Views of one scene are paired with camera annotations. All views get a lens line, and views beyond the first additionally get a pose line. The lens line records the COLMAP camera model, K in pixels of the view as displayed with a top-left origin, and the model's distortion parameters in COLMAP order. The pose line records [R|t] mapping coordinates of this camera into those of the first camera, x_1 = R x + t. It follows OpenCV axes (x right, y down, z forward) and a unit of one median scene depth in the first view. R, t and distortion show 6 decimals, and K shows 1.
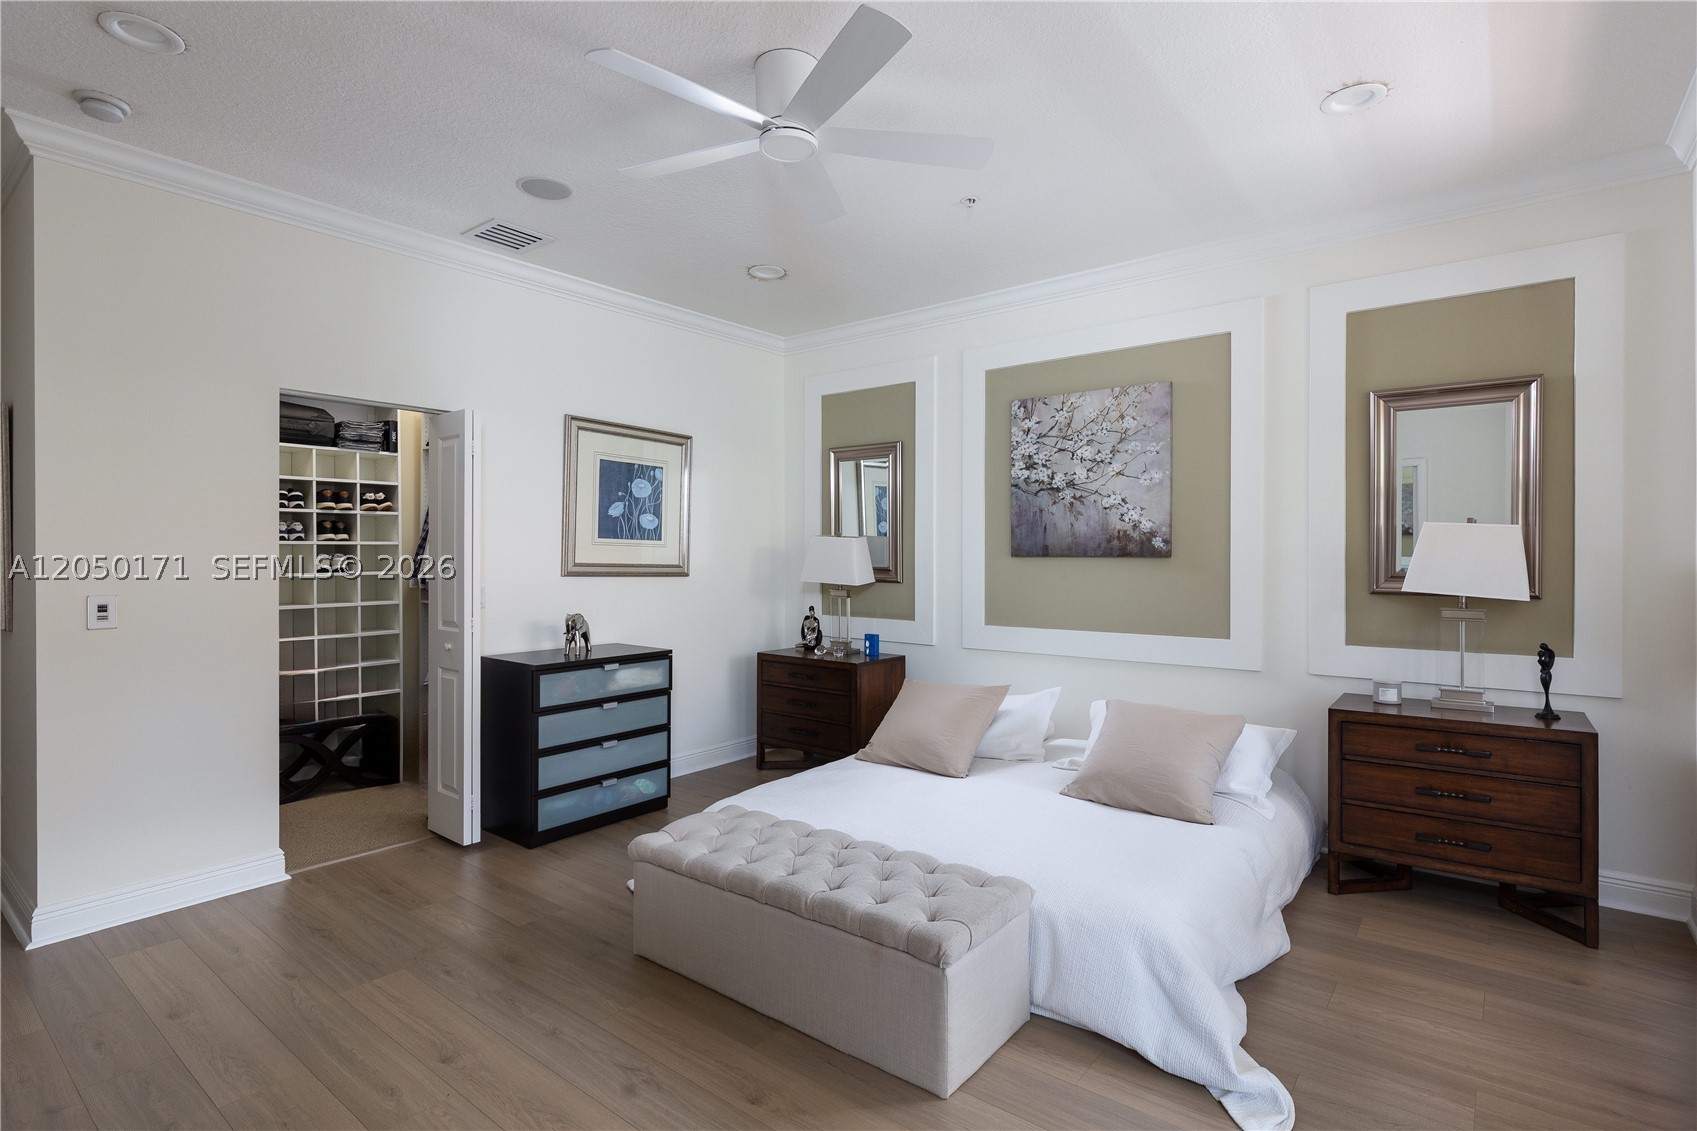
lens RADIAL K [[831.1, 0, 860.6], [0, 831.1, 558.8], [0, 0, 1]] dist [-0.000373, 0.000369]
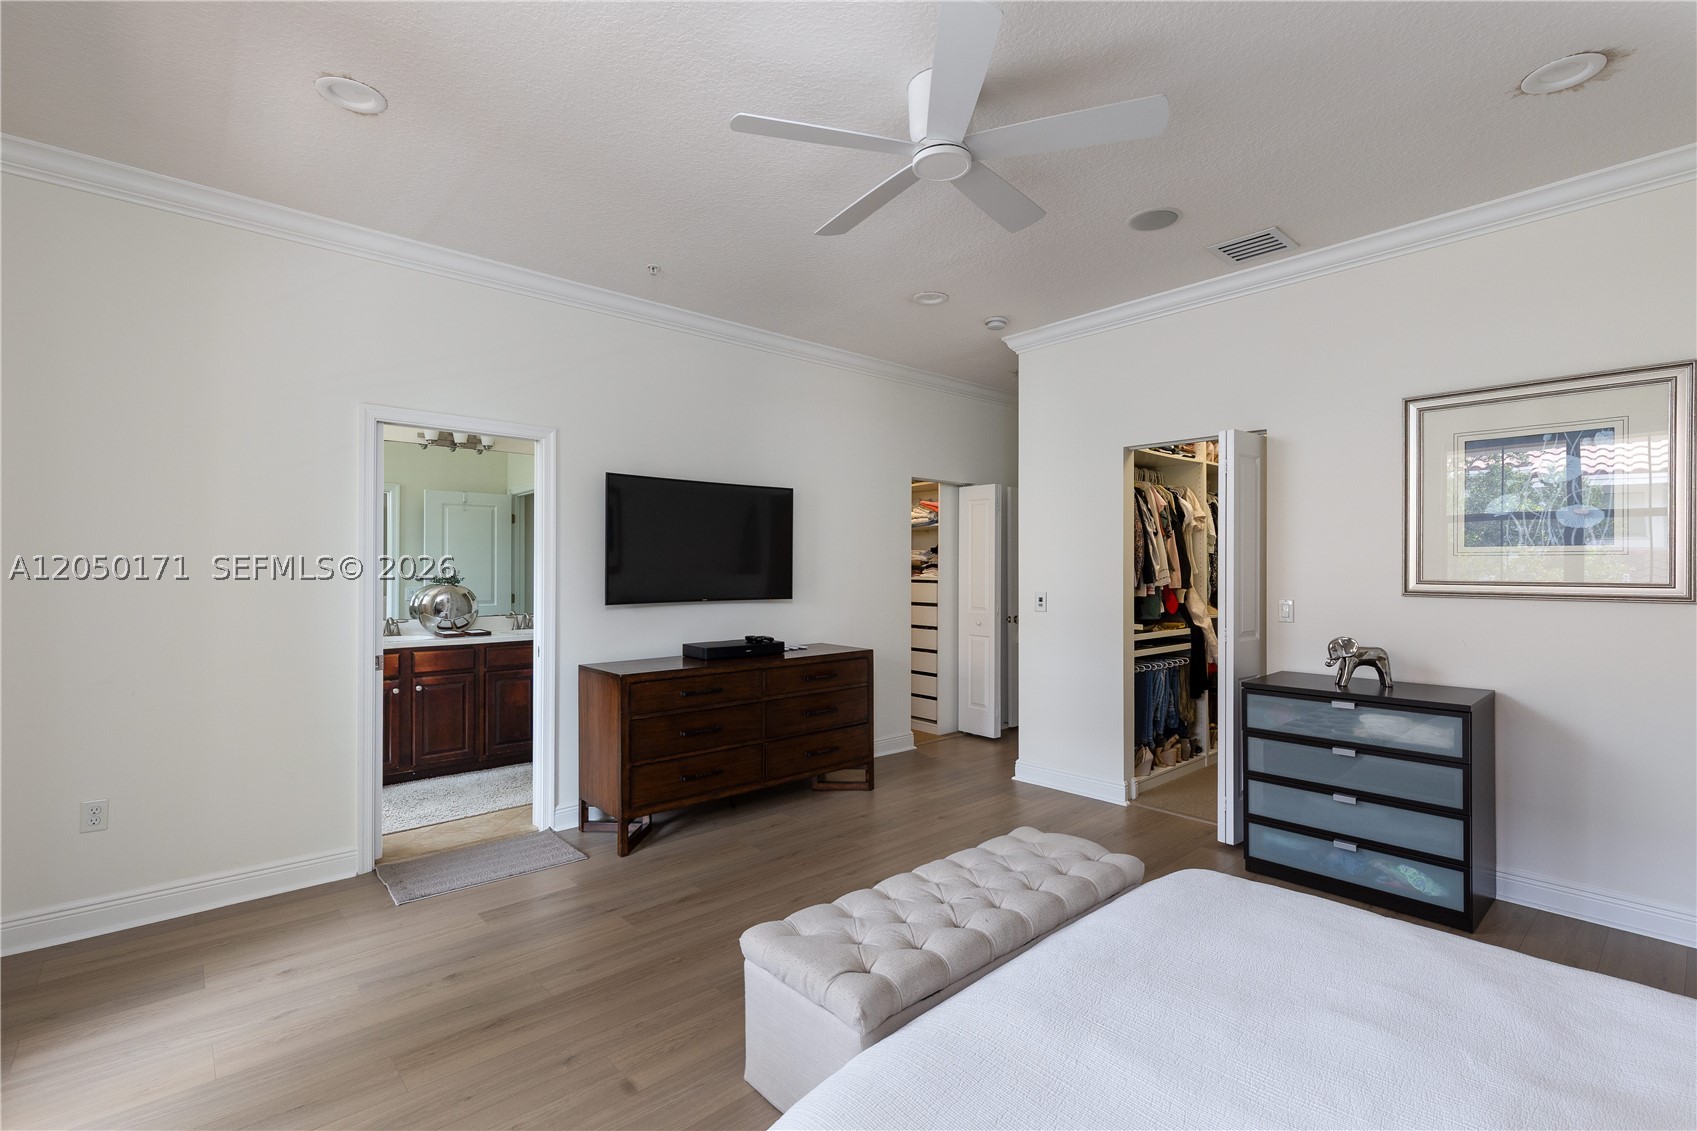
lens RADIAL K [[756.3, 0, 853.9], [0, 756.3, 562.9], [0, 0, 1]] dist [-0.000183, -0.000233]
pose [[-0.173352, -0.006292, -0.984840, 0.509113], [-0.001610, 0.999980, -0.006105, -0.004468], [0.984859, 0.000528, -0.173358, 0.641788]]
